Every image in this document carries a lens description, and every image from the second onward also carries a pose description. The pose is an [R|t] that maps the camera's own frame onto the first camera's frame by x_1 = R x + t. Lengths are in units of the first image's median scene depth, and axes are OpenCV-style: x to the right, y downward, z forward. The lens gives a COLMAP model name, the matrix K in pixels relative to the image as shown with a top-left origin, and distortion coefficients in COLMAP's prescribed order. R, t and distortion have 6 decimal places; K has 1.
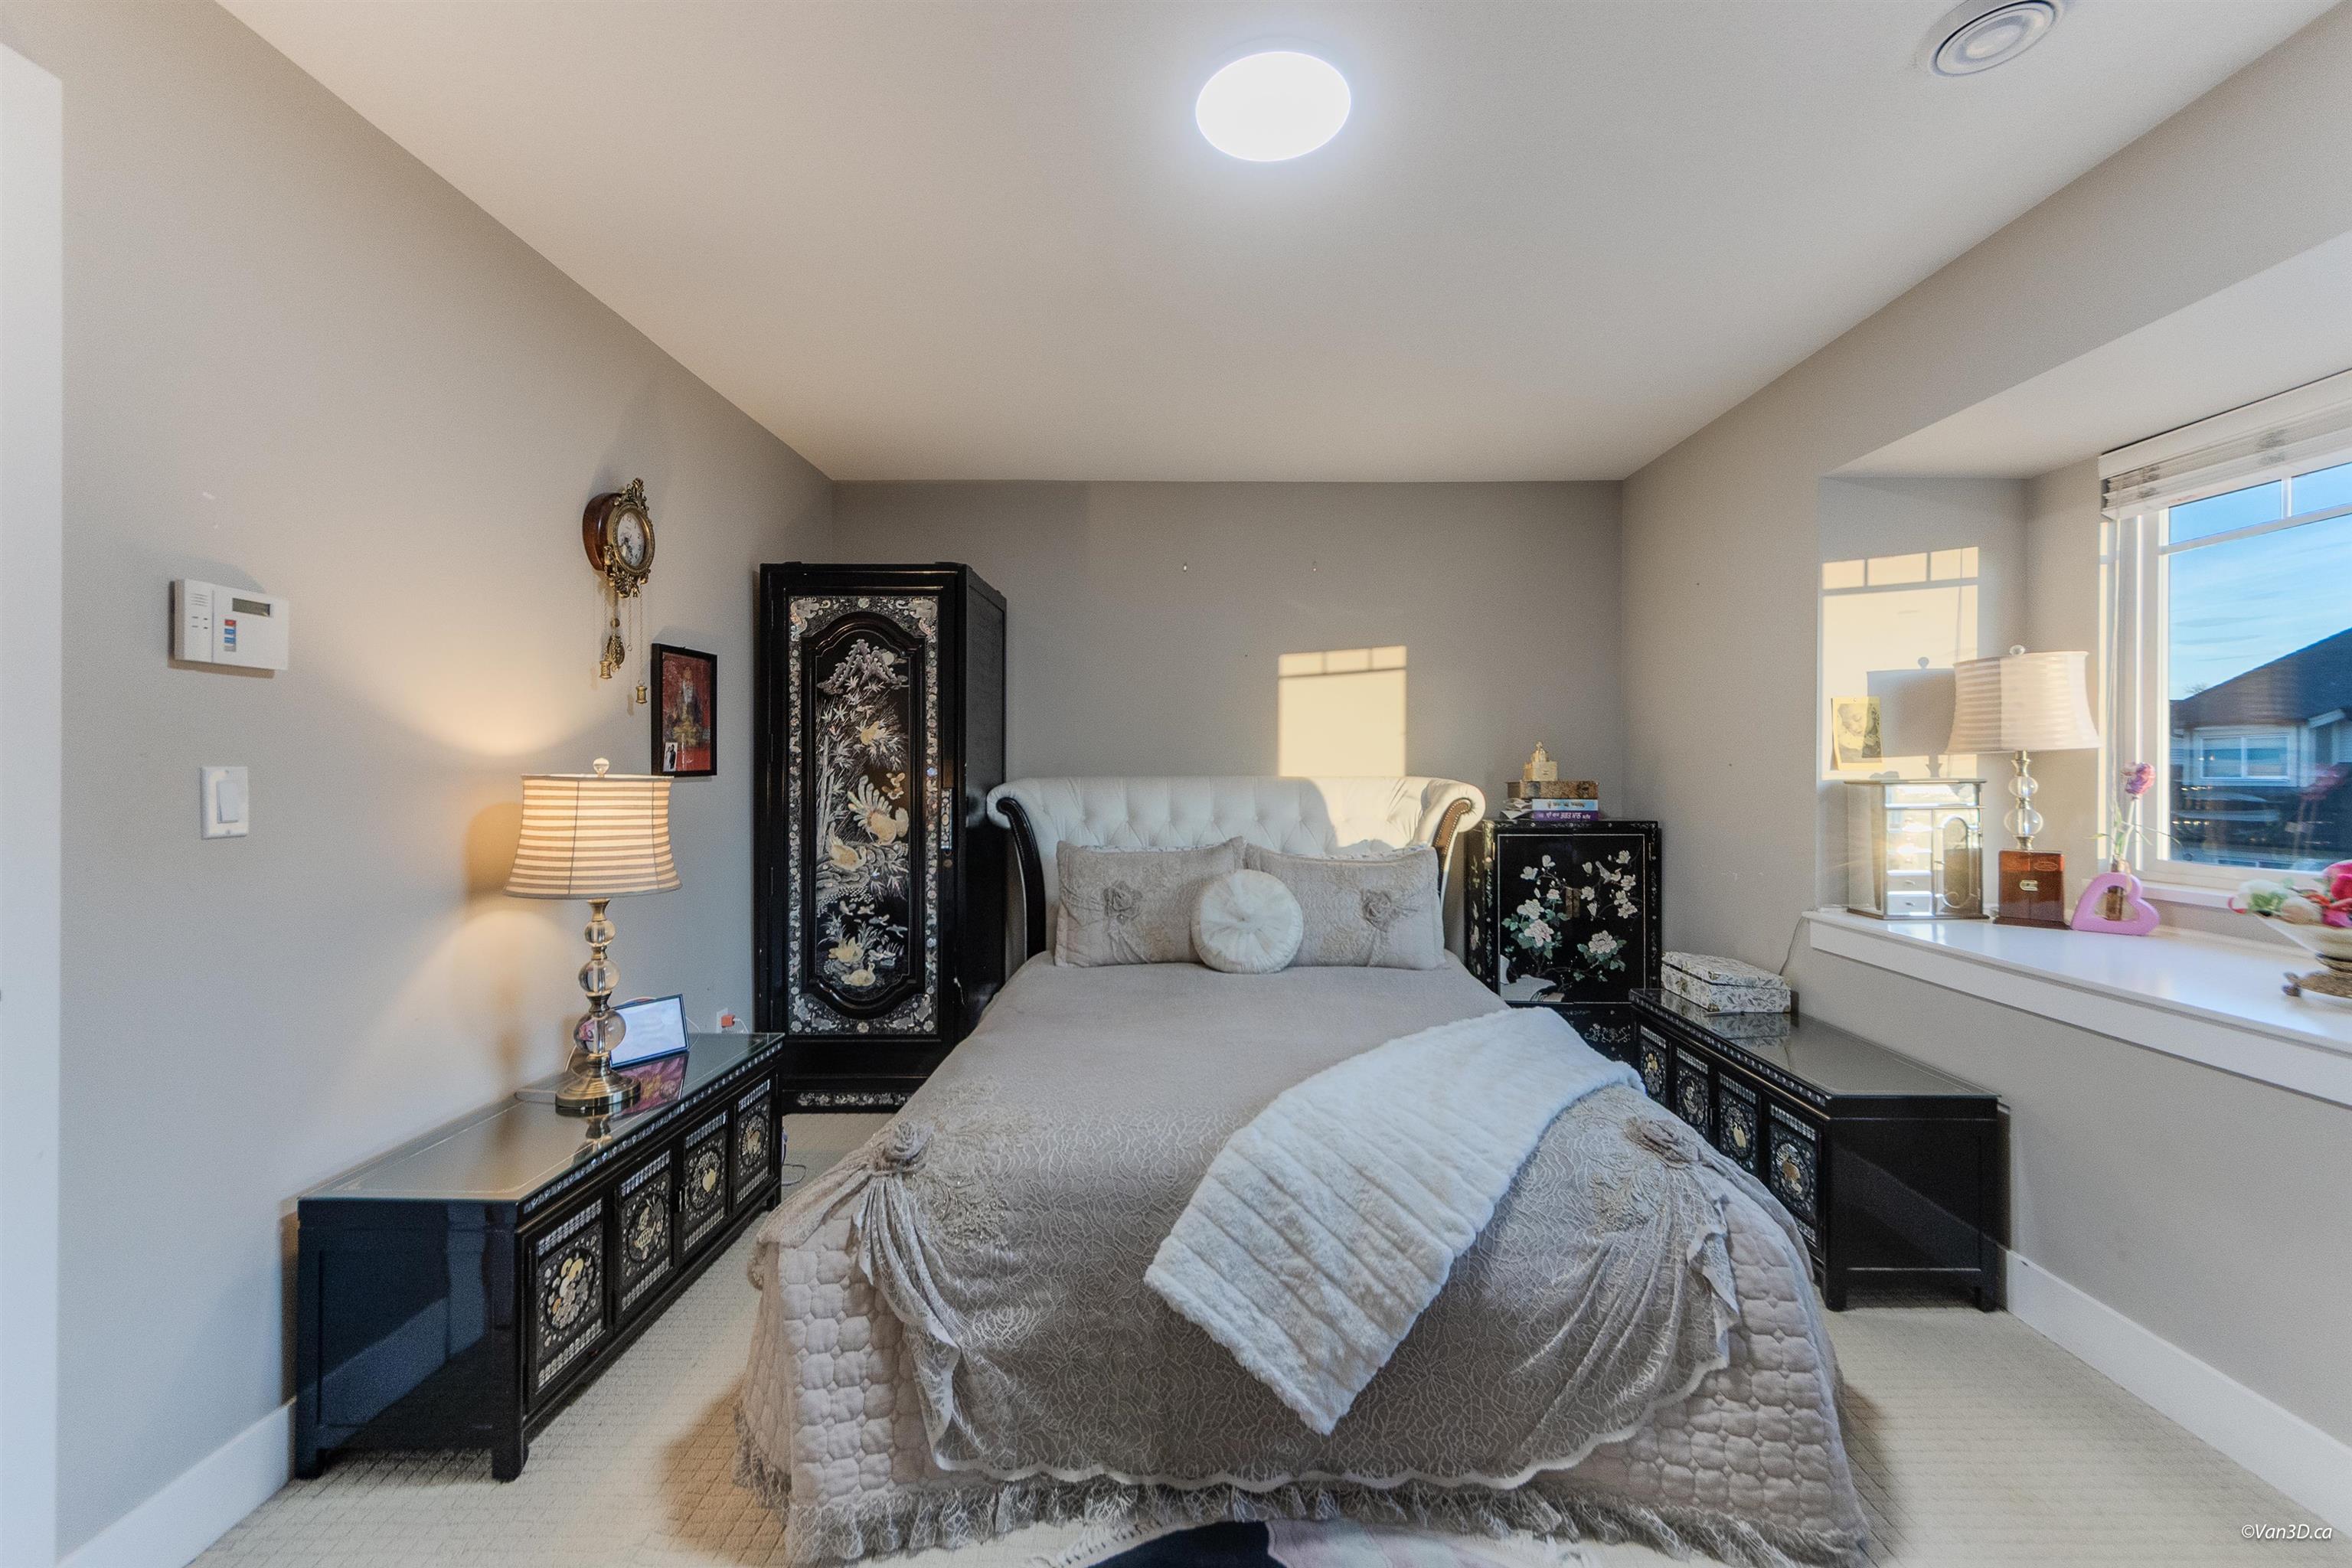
lens RADIAL K [[872.2, 0, 1176.0], [0, 872.2, 784.0], [0, 0, 1]] dist [0.000519, 0.000051]
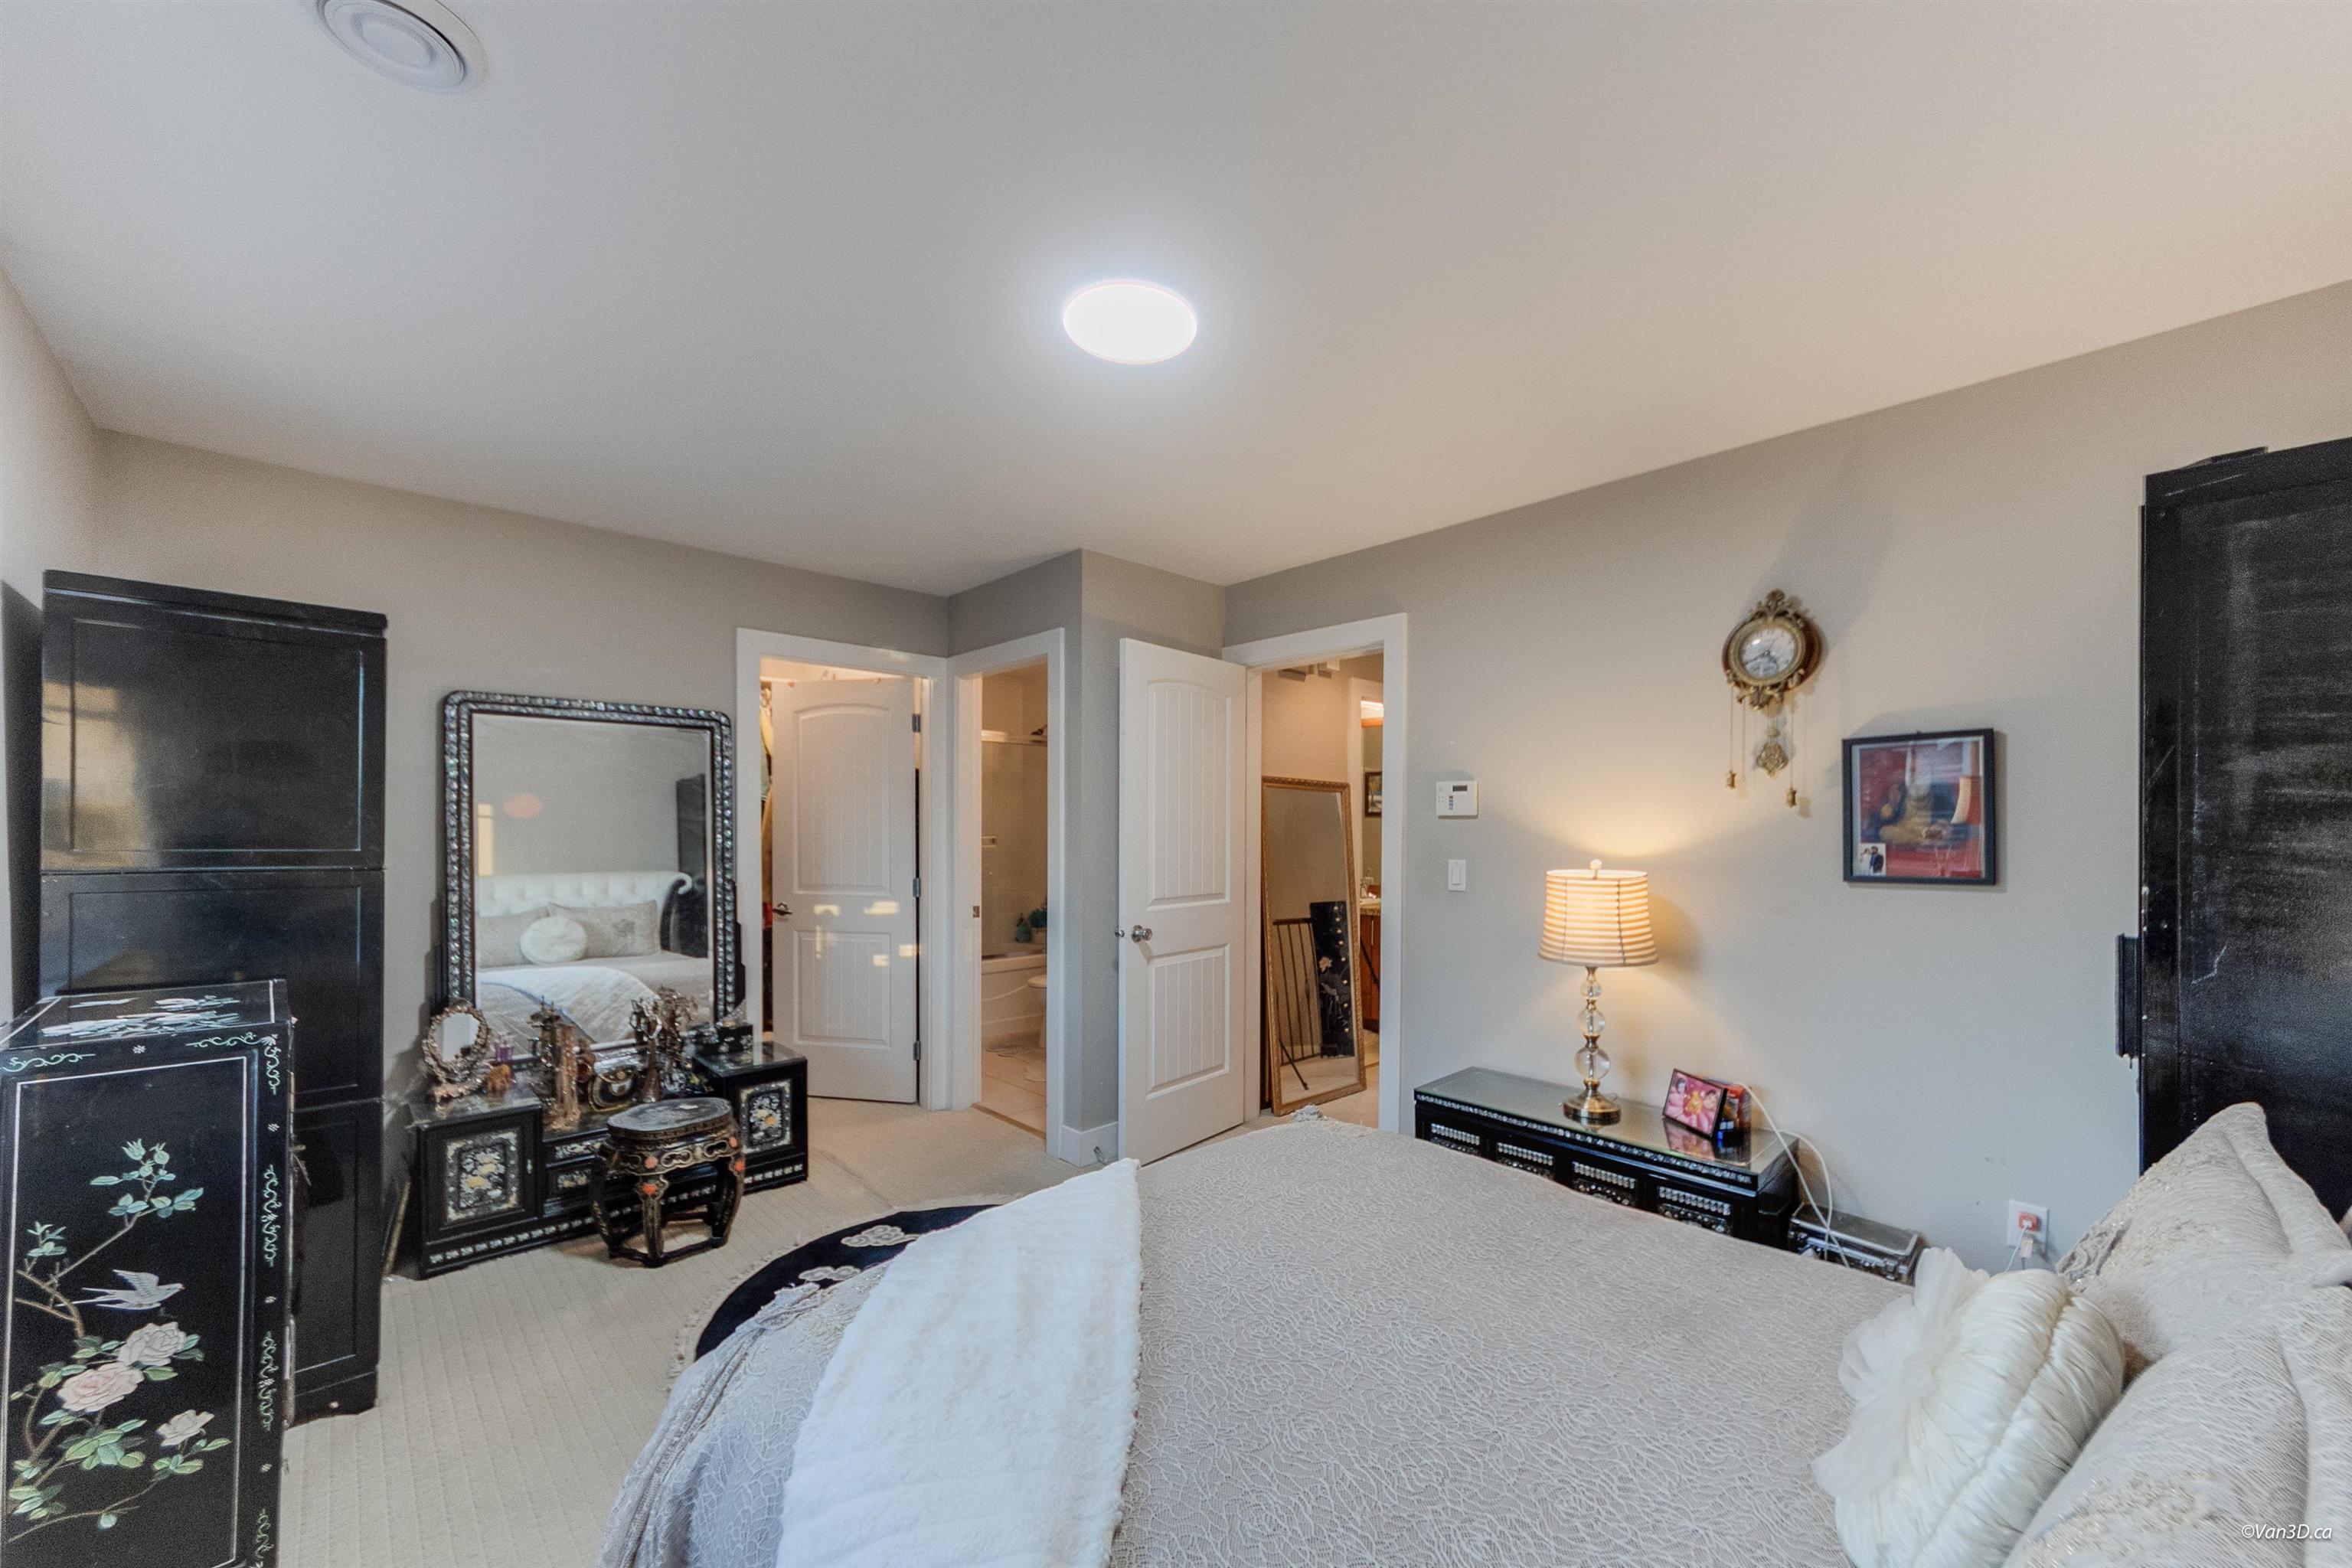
lens RADIAL K [[872.8, 0, 1176.1], [0, 872.8, 802.3], [0, 0, 1]] dist [0.000081, 0.000000]
pose [[-0.706273, -0.007362, -0.707902, 0.626385], [-0.004048, 0.999972, -0.006361, -0.089133], [0.707928, -0.001627, -0.706282, 1.237175]]
